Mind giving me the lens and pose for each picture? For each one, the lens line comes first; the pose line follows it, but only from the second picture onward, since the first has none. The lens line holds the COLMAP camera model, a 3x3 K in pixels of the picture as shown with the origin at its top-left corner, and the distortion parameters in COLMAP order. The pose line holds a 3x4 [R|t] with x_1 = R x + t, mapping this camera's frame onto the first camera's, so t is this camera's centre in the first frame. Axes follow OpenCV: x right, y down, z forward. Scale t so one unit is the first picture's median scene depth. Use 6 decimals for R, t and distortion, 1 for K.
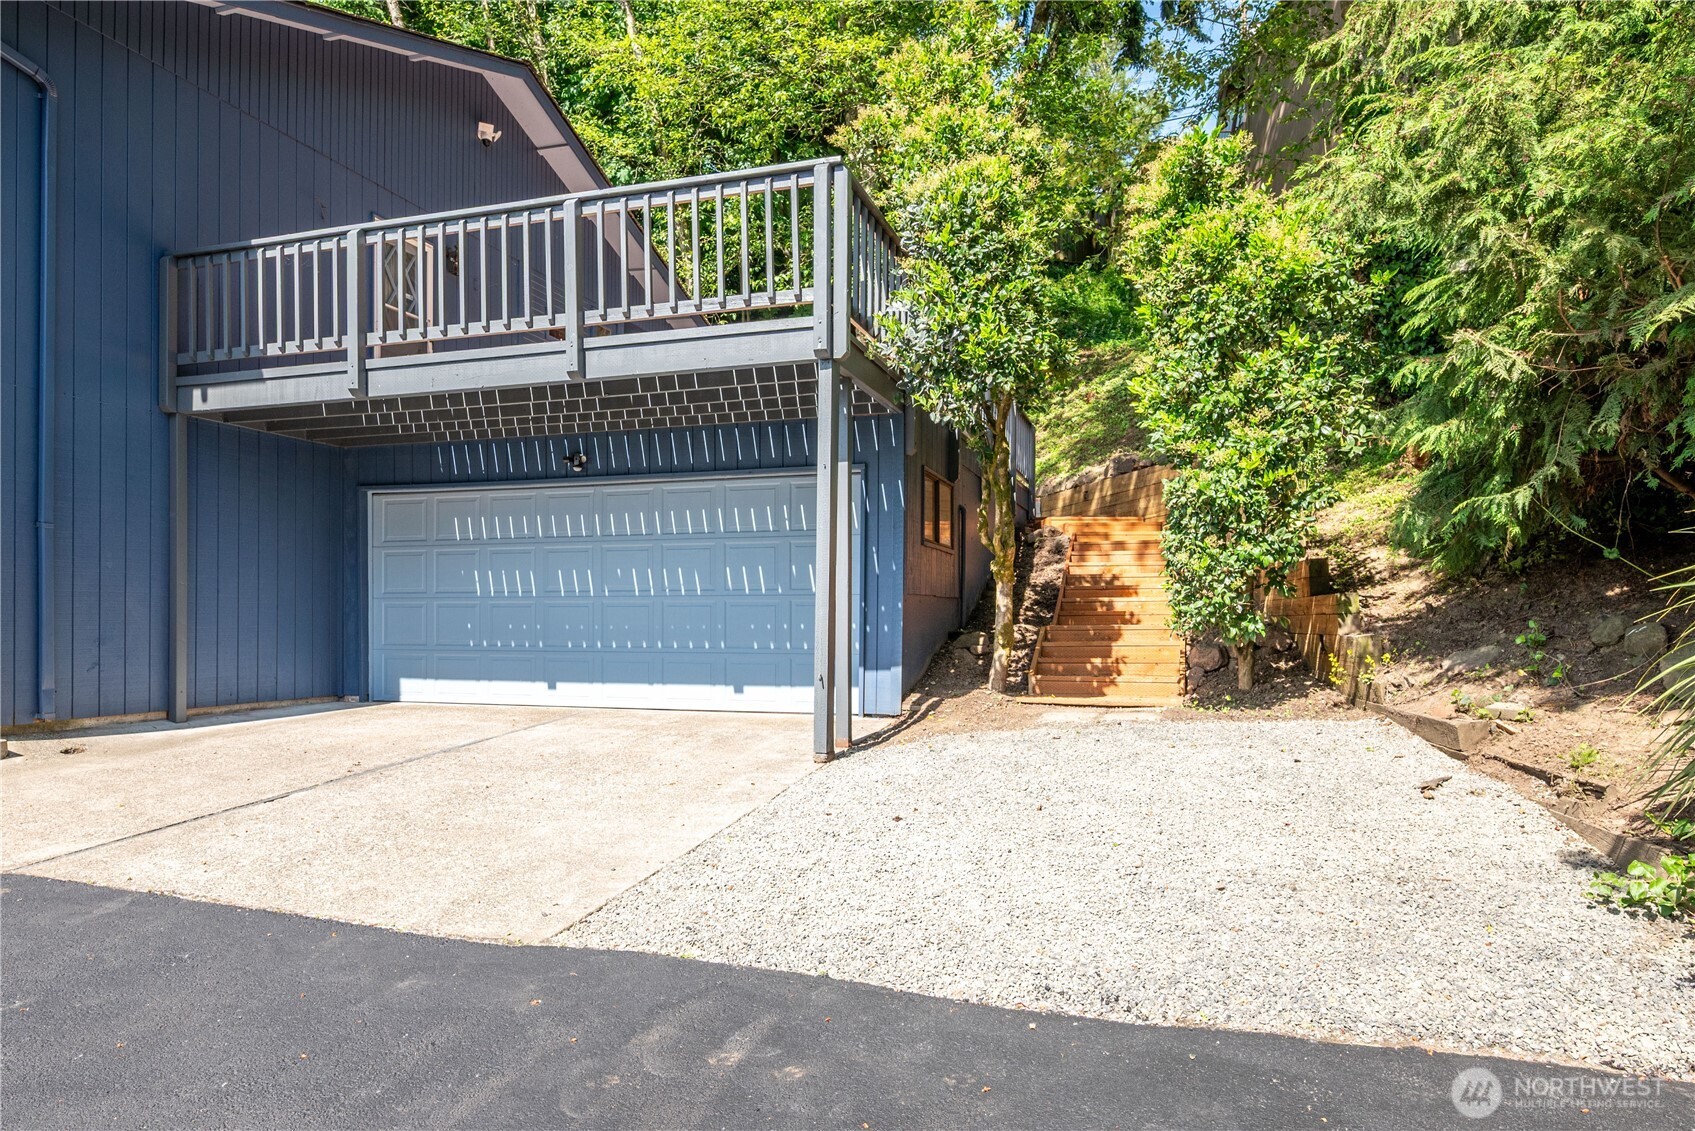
lens RADIAL K [[937.6, 0, 841.1], [0, 937.6, 564.8], [0, 0, 1]] dist [0.001681, 0.000287]
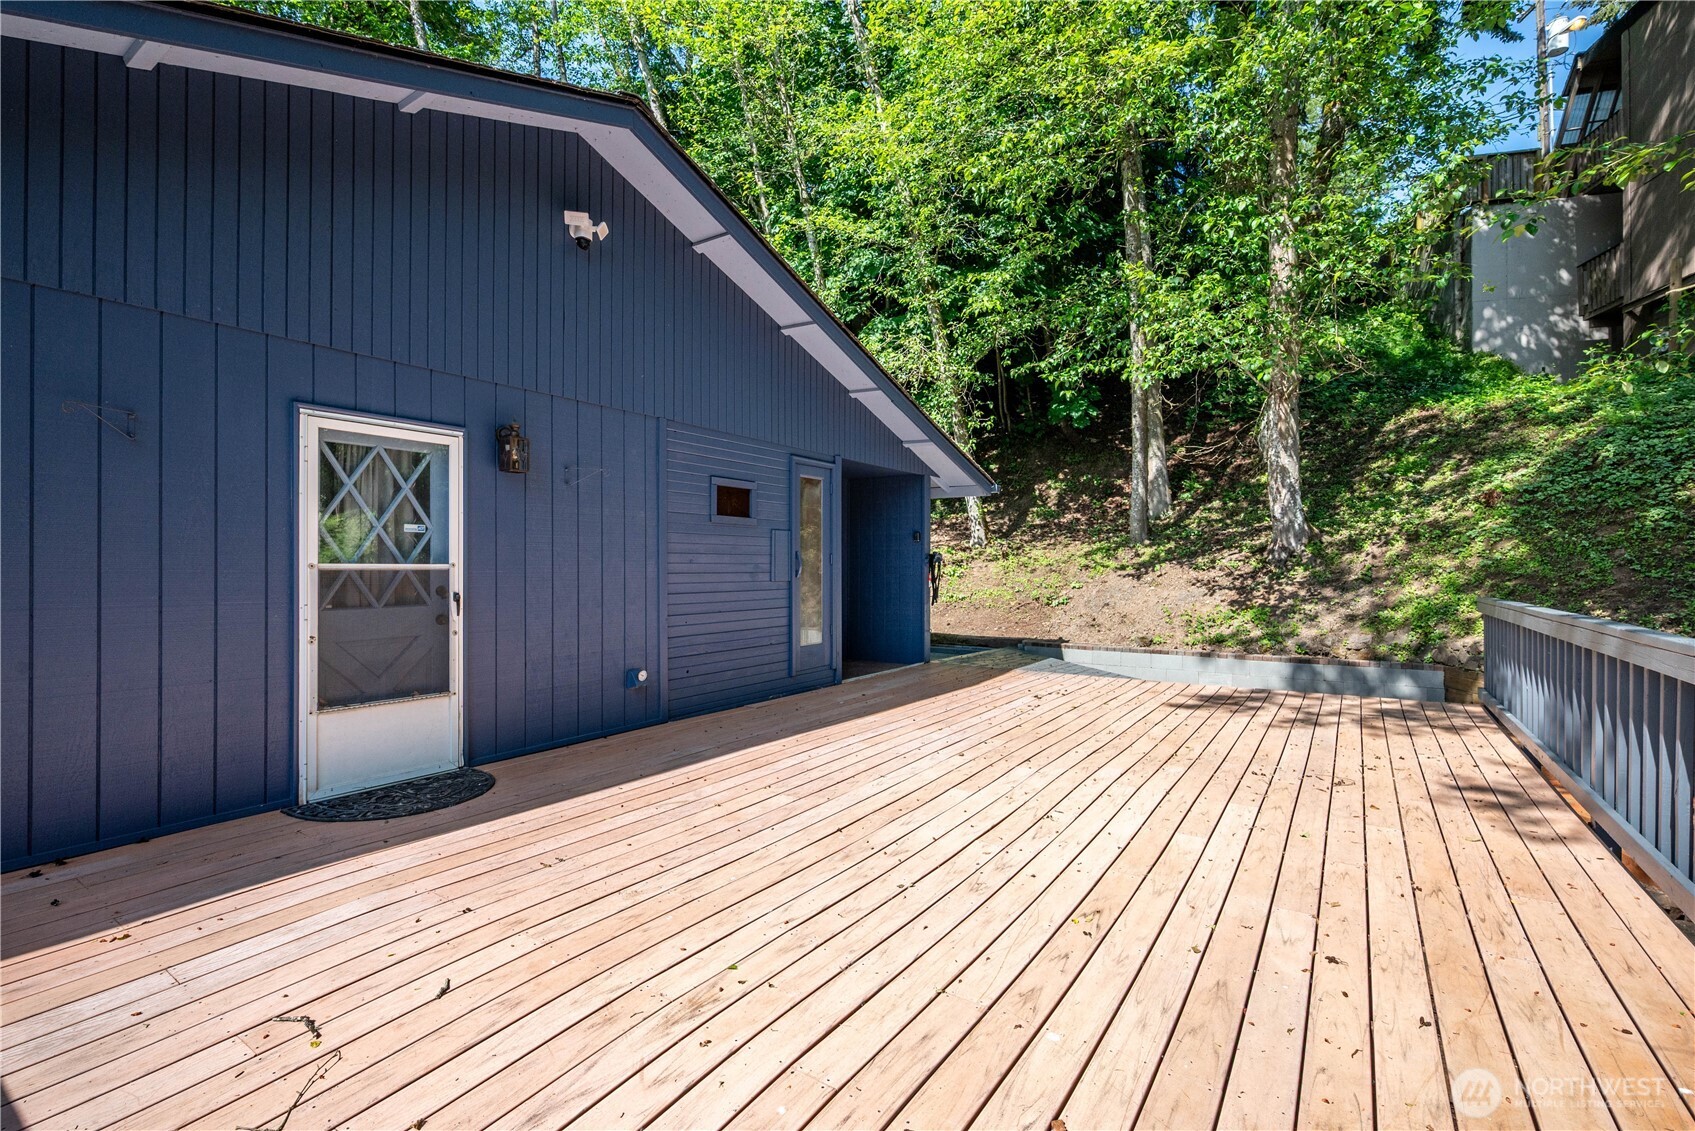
lens RADIAL K [[756.3, 0, 853.6], [0, 756.3, 562.8], [0, 0, 1]] dist [-0.005450, -0.000351]
pose [[0.959405, -0.001386, -0.282030, -0.045072], [0.000594, 0.999996, -0.002896, -0.143402], [0.282032, 0.002611, 0.959401, 0.343385]]
